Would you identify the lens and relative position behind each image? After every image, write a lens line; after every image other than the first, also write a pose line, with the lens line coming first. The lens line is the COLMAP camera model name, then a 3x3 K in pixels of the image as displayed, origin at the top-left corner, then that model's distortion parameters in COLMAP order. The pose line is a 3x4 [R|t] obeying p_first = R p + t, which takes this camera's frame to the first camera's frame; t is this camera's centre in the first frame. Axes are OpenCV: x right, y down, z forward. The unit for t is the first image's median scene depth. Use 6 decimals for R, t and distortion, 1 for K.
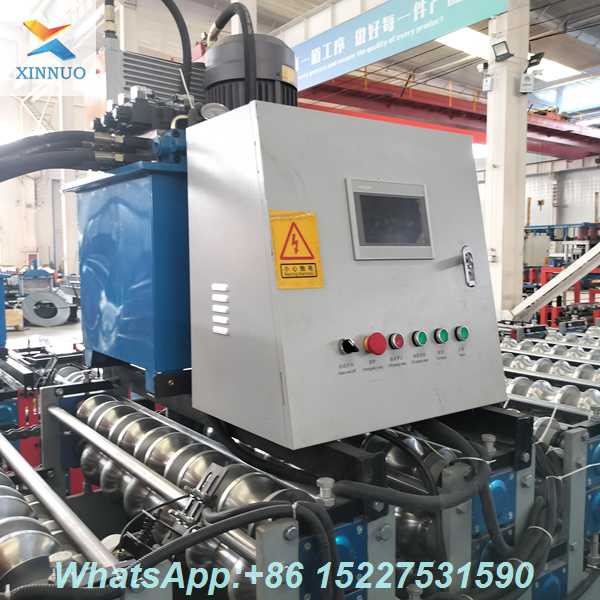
lens RADIAL K [[625.5, 0, 301.7], [0, 625.5, 298.8], [0, 0, 1]] dist [0.023352, 0.000000]
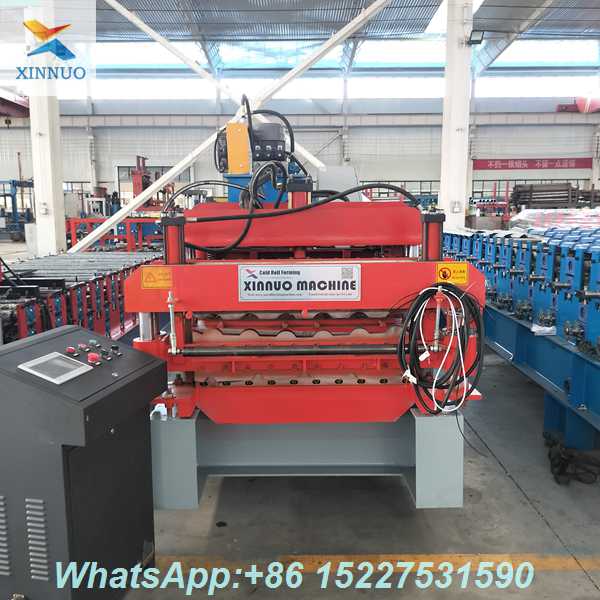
lens RADIAL K [[625.5, 0, 296.8], [0, 625.5, 298.5], [0, 0, 1]] dist [0.023352, 0.000000]
pose [[0.596849, -0.111830, 0.794522, -0.354802], [0.057789, 0.993659, 0.096447, 0.013139], [-0.800270, -0.011650, 0.599527, -0.113980]]
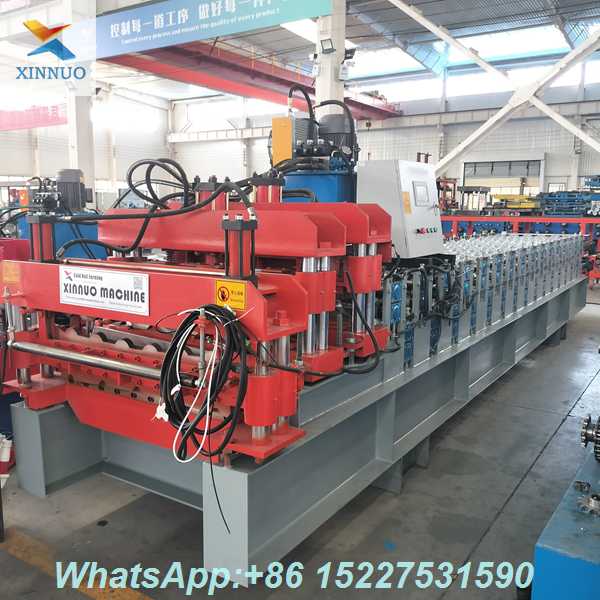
lens RADIAL K [[625.5, 0, 298.6], [0, 625.5, 302.9], [0, 0, 1]] dist [0.023352, 0.000000]
pose [[0.939322, -0.038558, 0.340863, -0.174927], [0.008476, 0.995968, 0.089306, 0.015682], [-0.342932, -0.080998, 0.935862, -0.205414]]
